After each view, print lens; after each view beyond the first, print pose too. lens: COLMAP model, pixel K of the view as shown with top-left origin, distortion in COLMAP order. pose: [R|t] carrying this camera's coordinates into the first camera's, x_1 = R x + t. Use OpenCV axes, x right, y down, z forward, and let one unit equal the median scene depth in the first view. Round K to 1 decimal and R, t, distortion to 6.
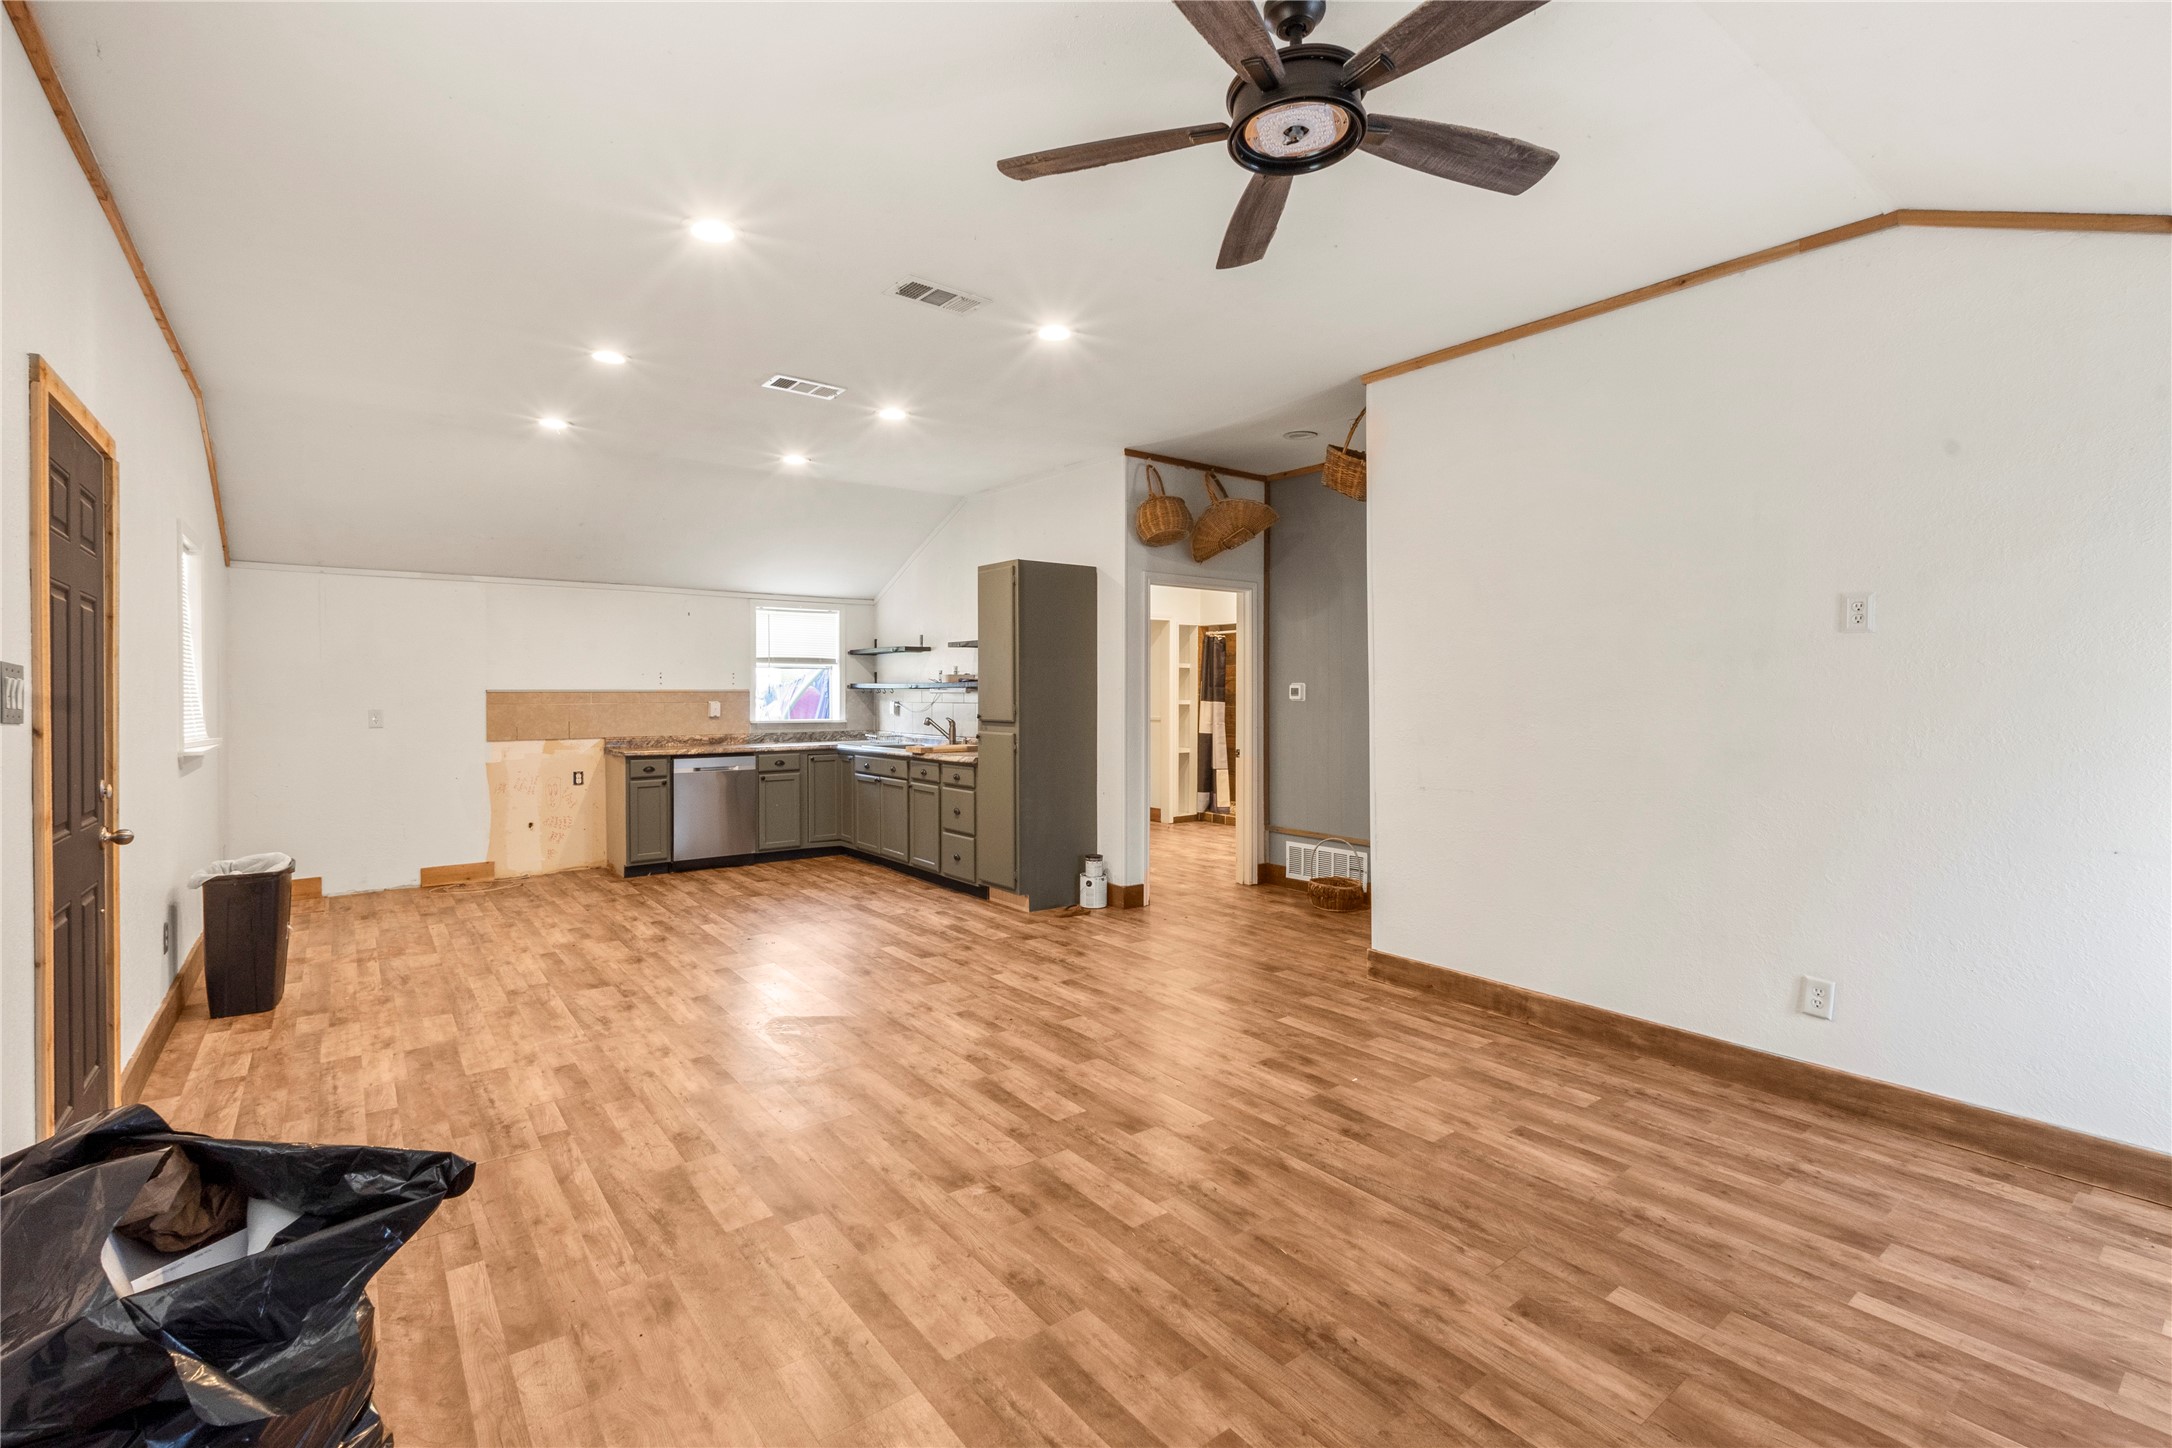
lens RADIAL K [[938.8, 0, 1066.1], [0, 938.8, 683.2], [0, 0, 1]] dist [0.005518, -0.000098]
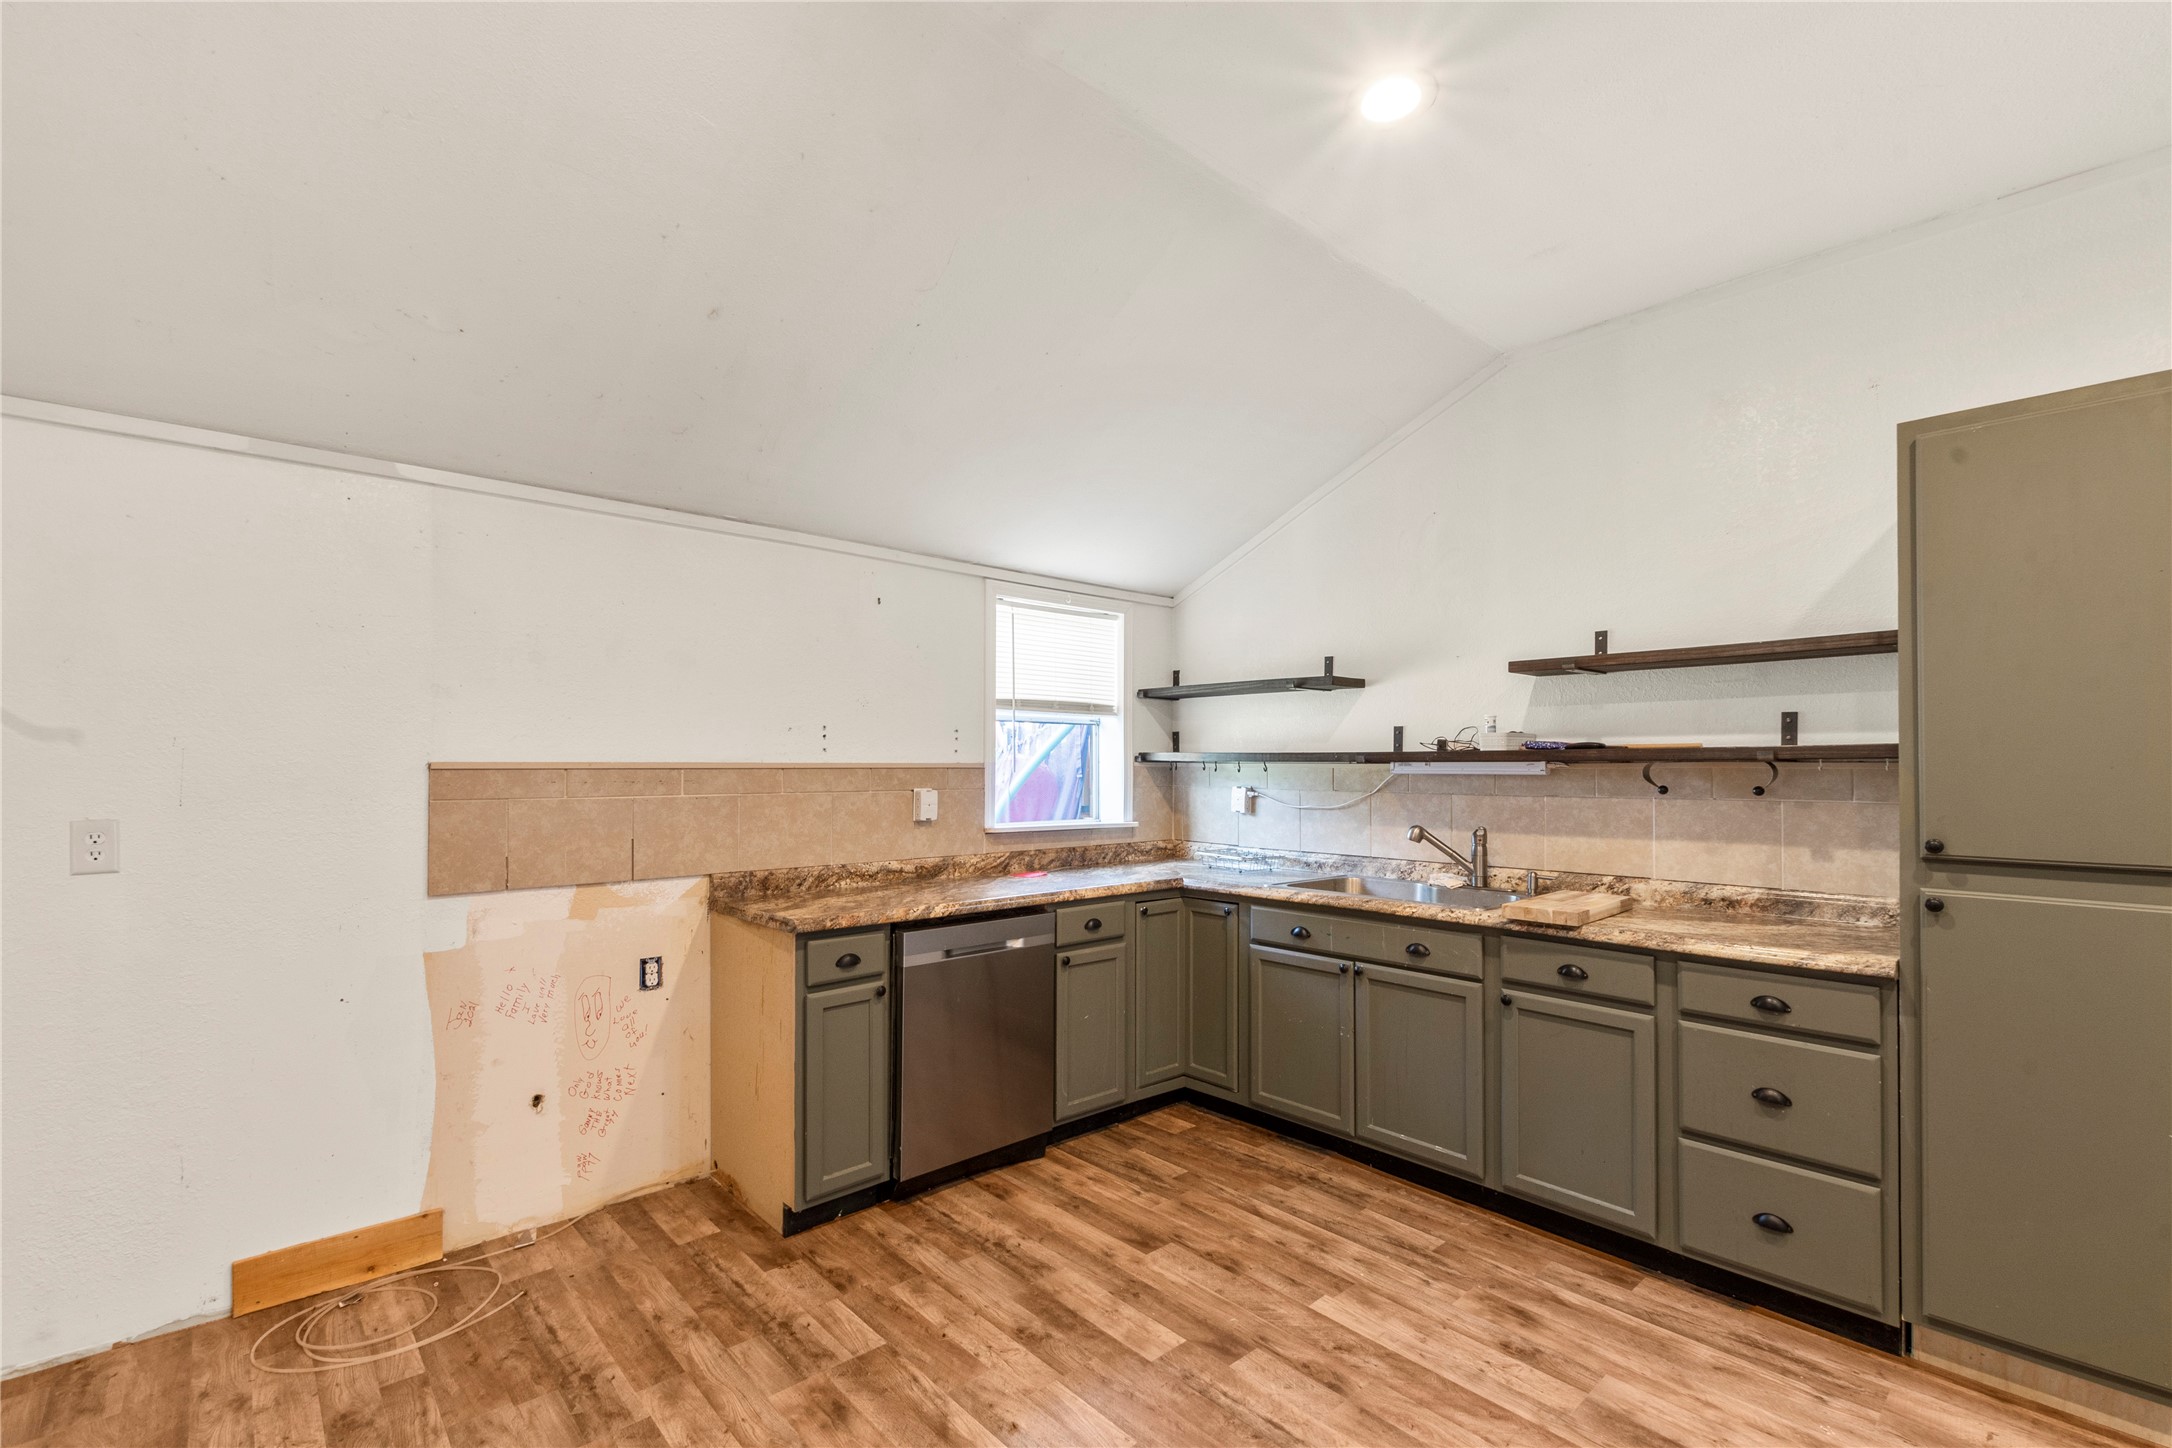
lens RADIAL K [[938.8, 0, 1089.9], [0, 938.8, 741.1], [0, 0, 1]] dist [0.005518, -0.000098]
pose [[0.996562, 0.005052, 0.082701, -0.364083], [-0.003847, 0.999884, -0.014726, 0.002469], [-0.082766, 0.014357, 0.996466, 0.571528]]
